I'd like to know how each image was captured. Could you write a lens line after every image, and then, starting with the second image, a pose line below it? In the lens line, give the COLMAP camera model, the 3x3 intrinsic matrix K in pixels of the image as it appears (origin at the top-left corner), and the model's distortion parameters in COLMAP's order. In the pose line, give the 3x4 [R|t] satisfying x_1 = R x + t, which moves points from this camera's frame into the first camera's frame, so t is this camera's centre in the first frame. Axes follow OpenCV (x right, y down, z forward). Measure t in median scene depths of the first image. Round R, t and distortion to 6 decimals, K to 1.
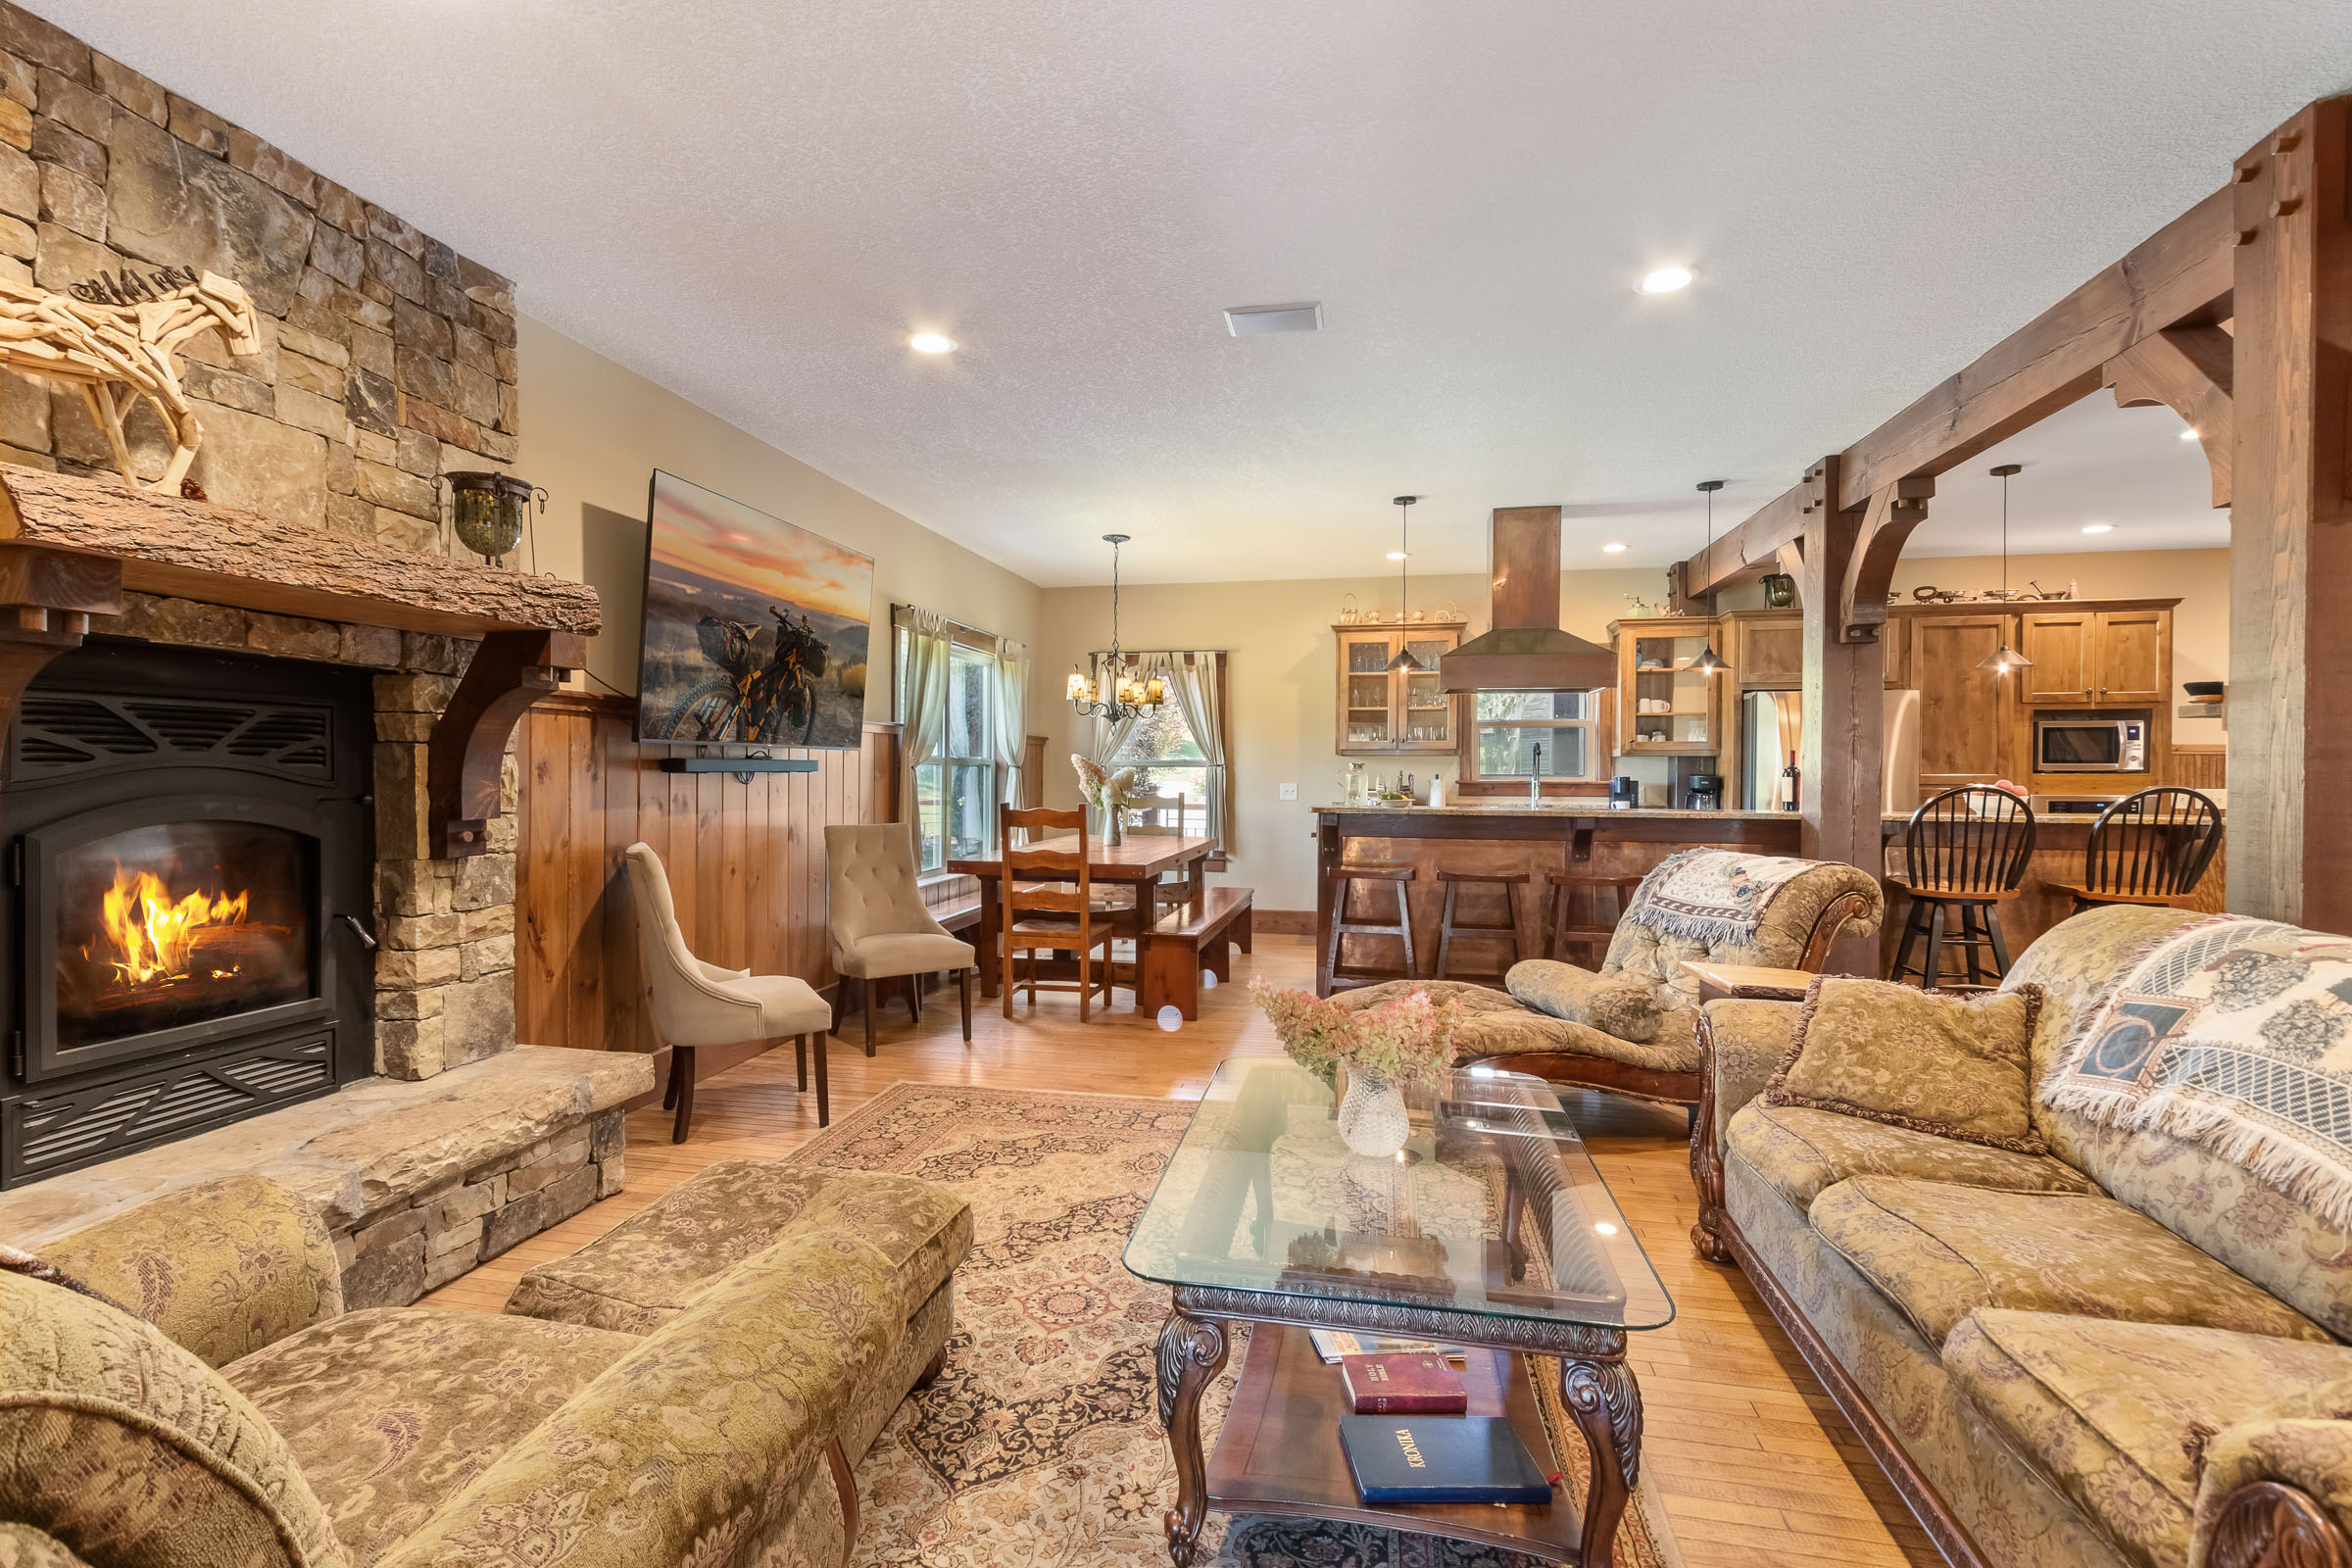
lens RADIAL K [[1119.3, 0, 1139.4], [0, 1119.3, 785.4], [0, 0, 1]] dist [0.008159, -0.000239]
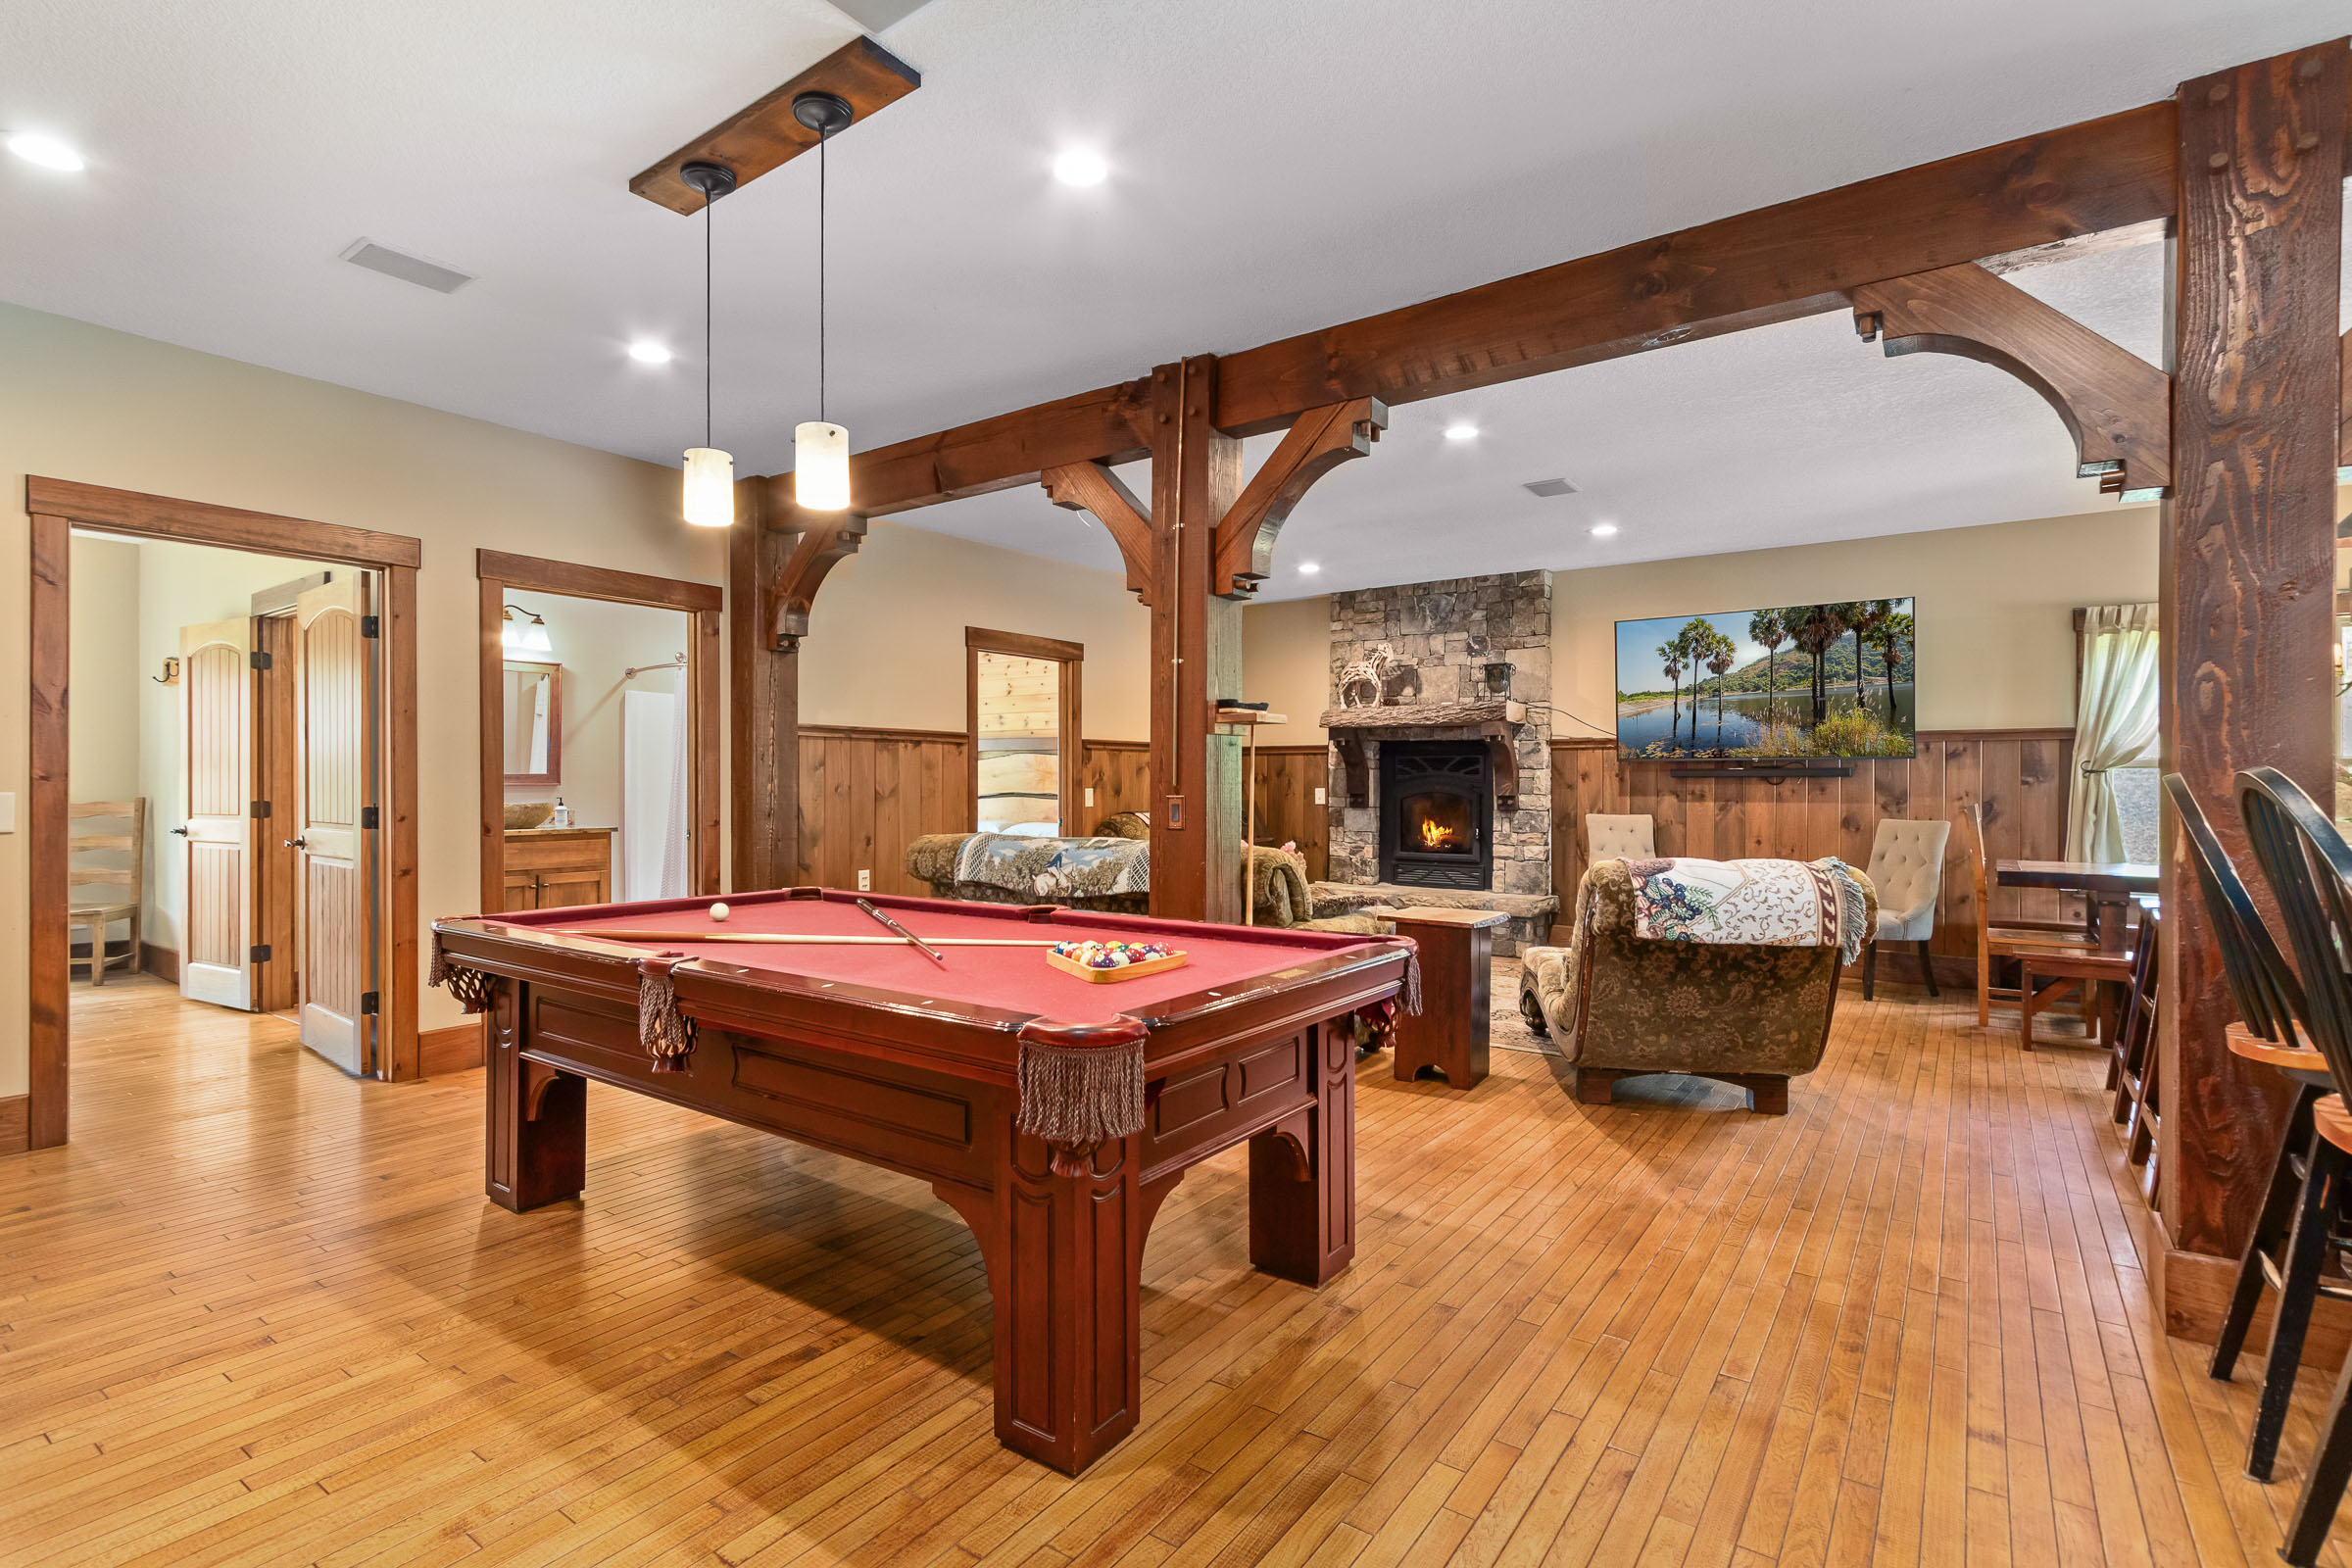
lens RADIAL K [[1119.3, 0, 1139.4], [0, 1119.3, 785.4], [0, 0, 1]] dist [0.008159, -0.000239]
pose [[-0.409880, -0.005194, -0.912124, 2.179132], [-0.017296, 0.999848, 0.002079, 0.017279], [0.911975, 0.016629, -0.409908, 1.351001]]
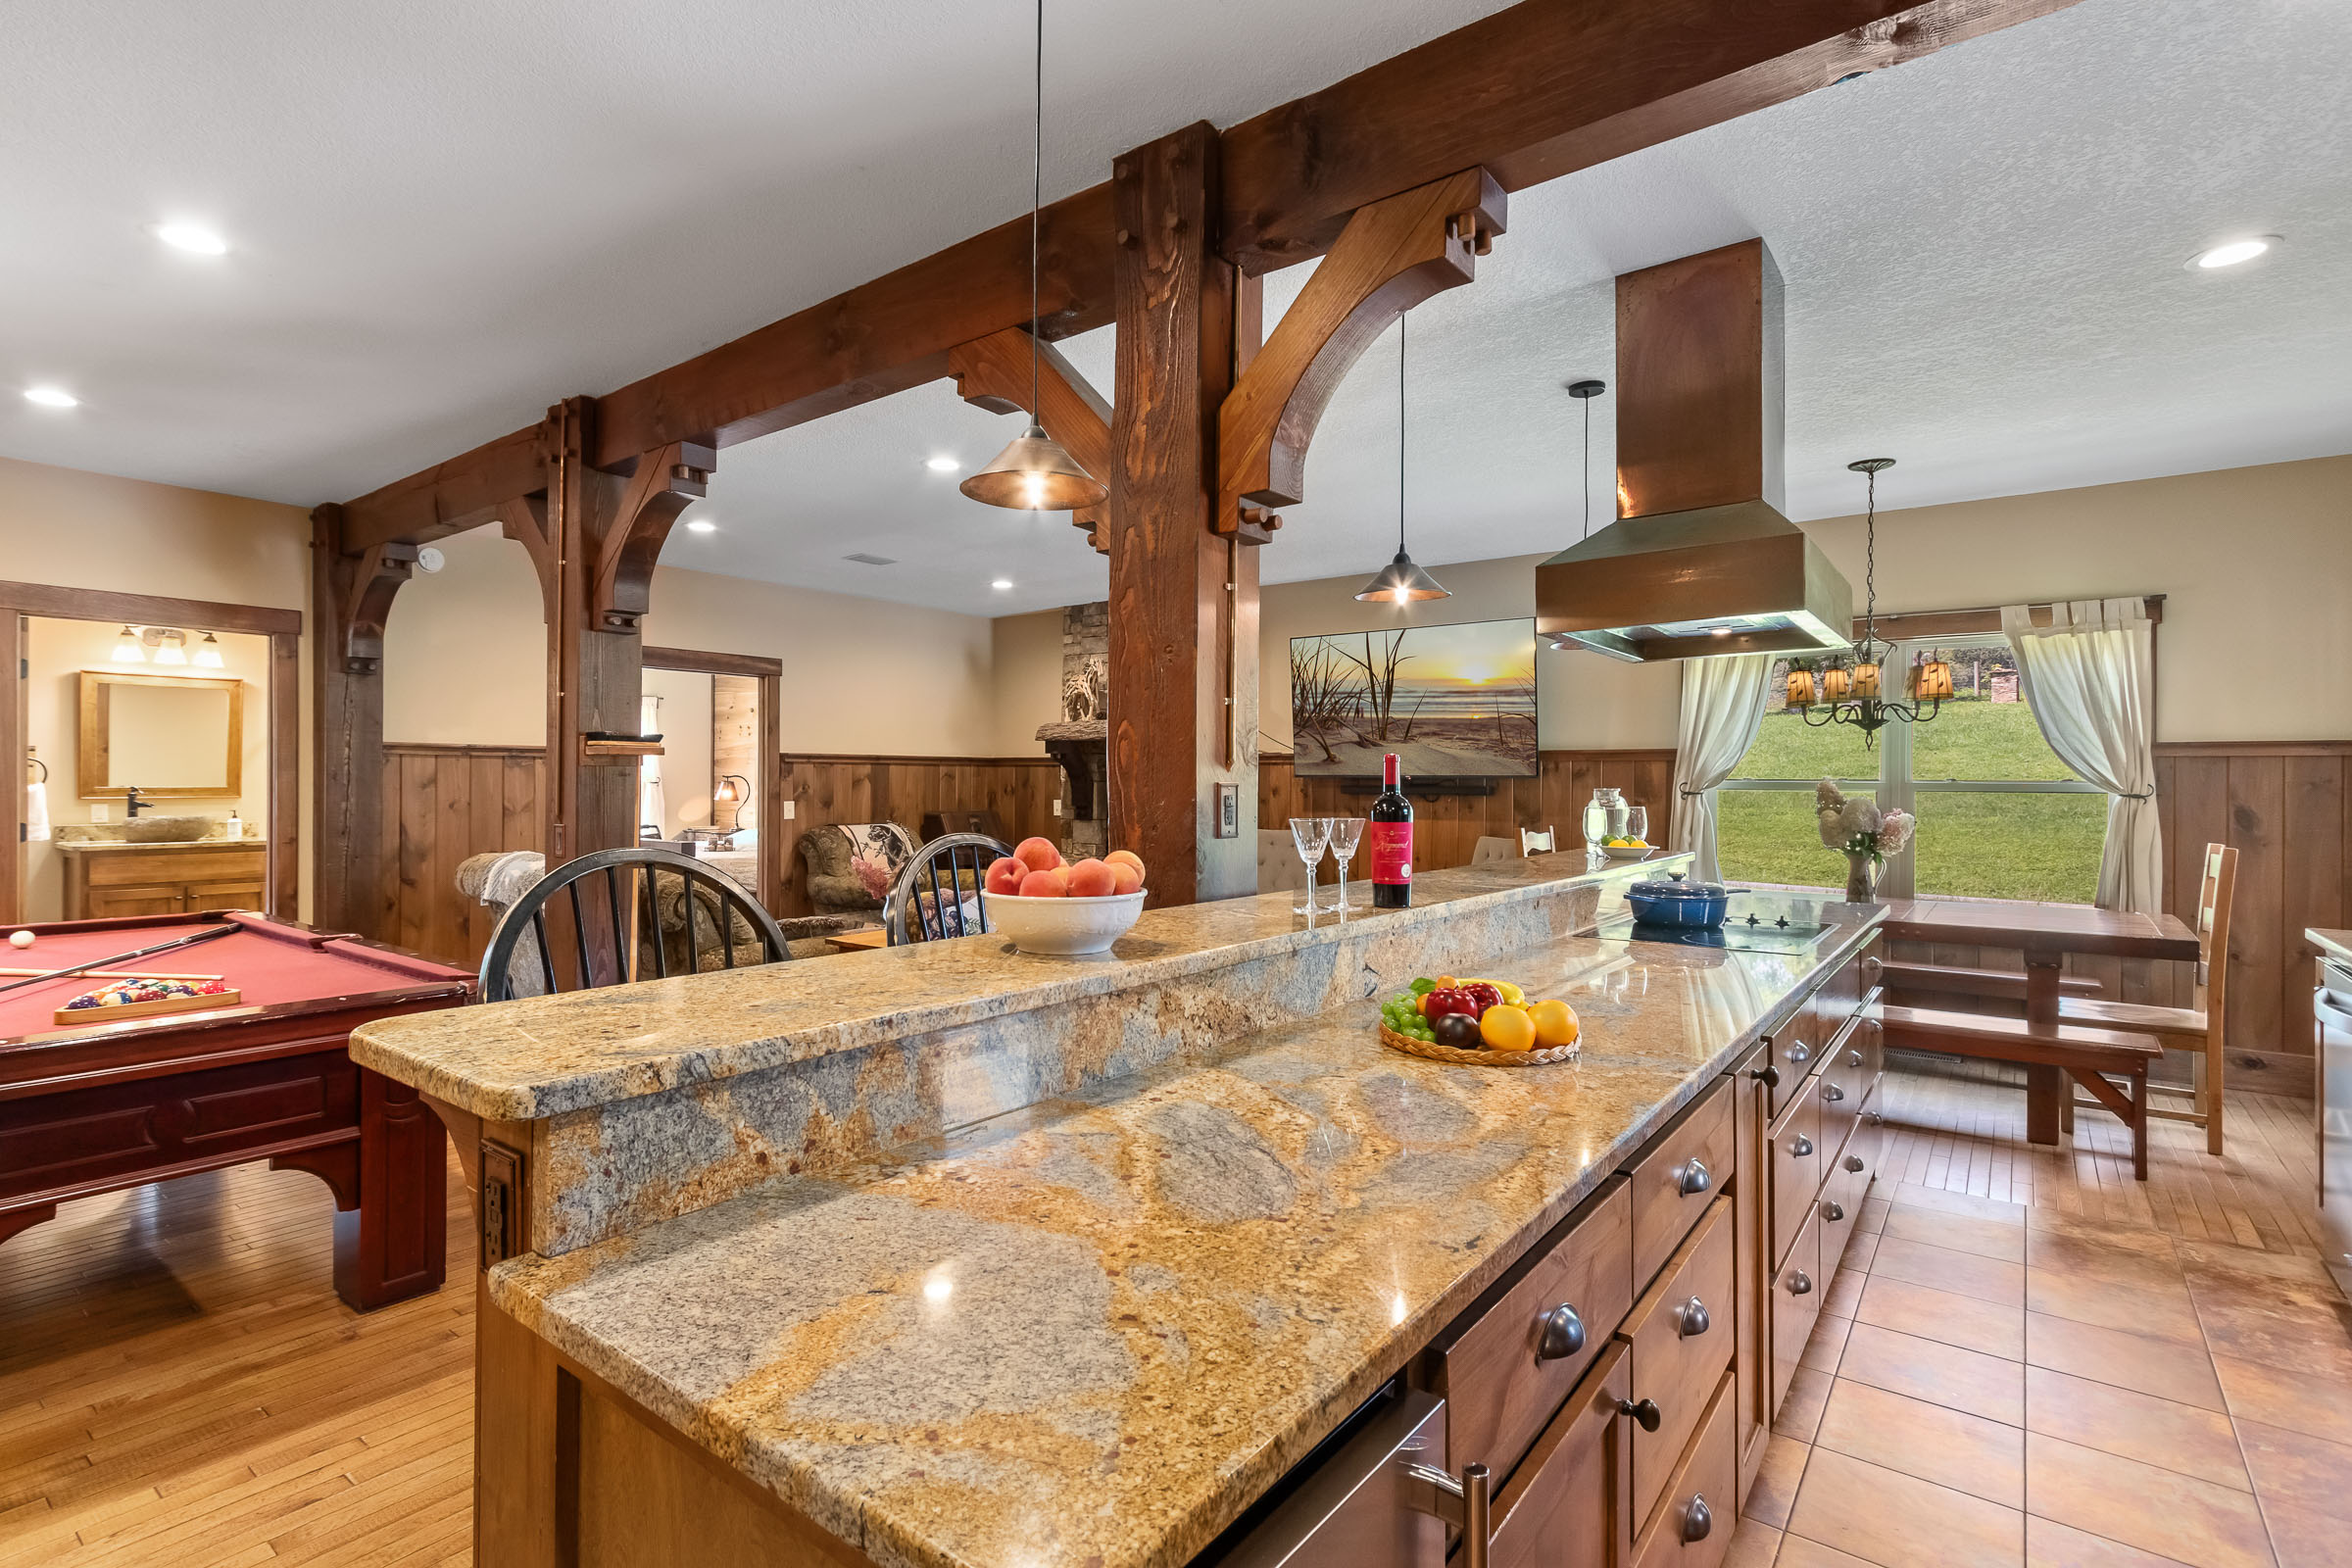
lens RADIAL K [[1124.5, 0, 1139.6], [0, 1124.5, 777.5], [0, 0, 1]] dist [0.003712, -0.001175]
pose [[-0.434634, -0.009882, -0.900553, 1.875364], [-0.020980, 0.999780, -0.000845, -0.040443], [0.900363, 0.018526, -0.434746, 2.089919]]
